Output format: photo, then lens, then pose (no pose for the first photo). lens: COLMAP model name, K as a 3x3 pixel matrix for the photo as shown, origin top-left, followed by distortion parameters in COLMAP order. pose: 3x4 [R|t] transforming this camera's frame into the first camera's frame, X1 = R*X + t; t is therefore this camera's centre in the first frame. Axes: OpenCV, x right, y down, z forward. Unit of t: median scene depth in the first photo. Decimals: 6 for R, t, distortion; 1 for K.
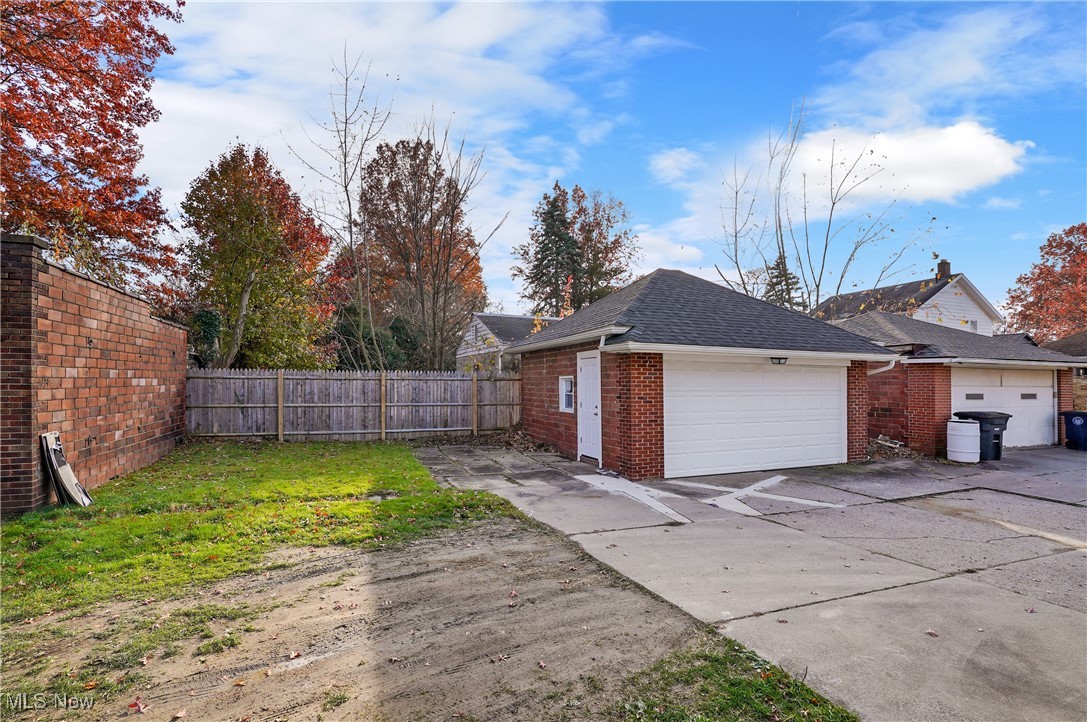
lens RADIAL K [[504.7, 0, 539.1], [0, 504.7, 373.3], [0, 0, 1]] dist [-0.035230, 0.000409]
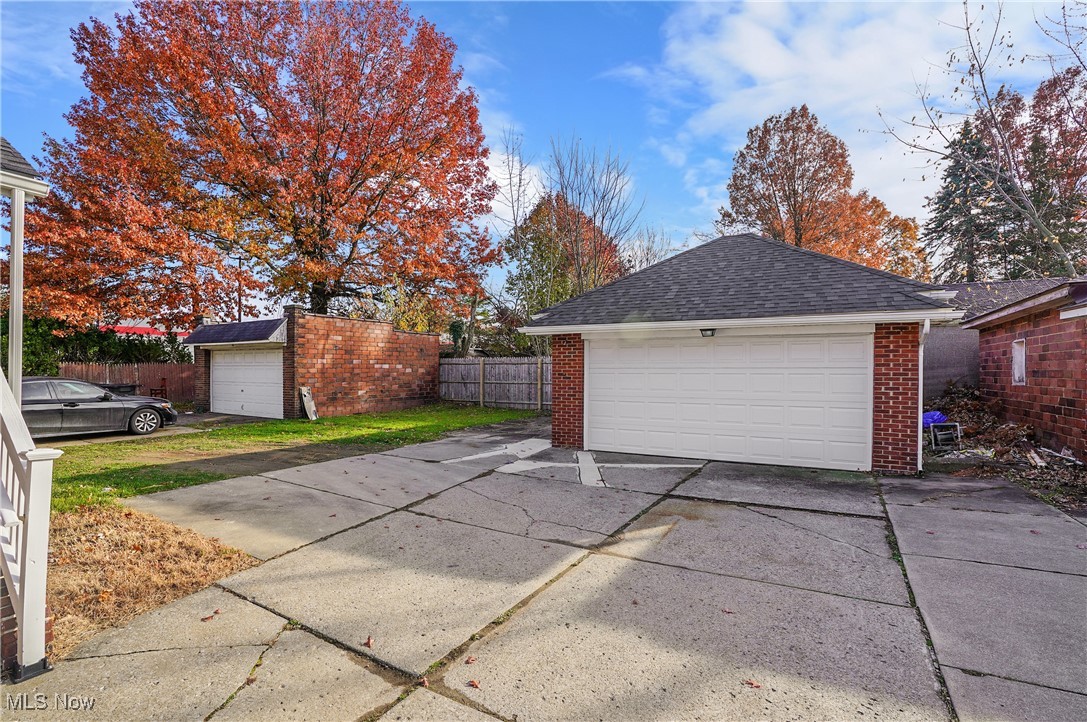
lens RADIAL K [[504.7, 0, 539.1], [0, 504.7, 373.3], [0, 0, 1]] dist [-0.035230, 0.000409]
pose [[0.629388, -0.001784, -0.777089, 0.963376], [0.017809, 0.999768, 0.012129, 0.029117], [0.776887, -0.021474, 0.629274, 0.228099]]
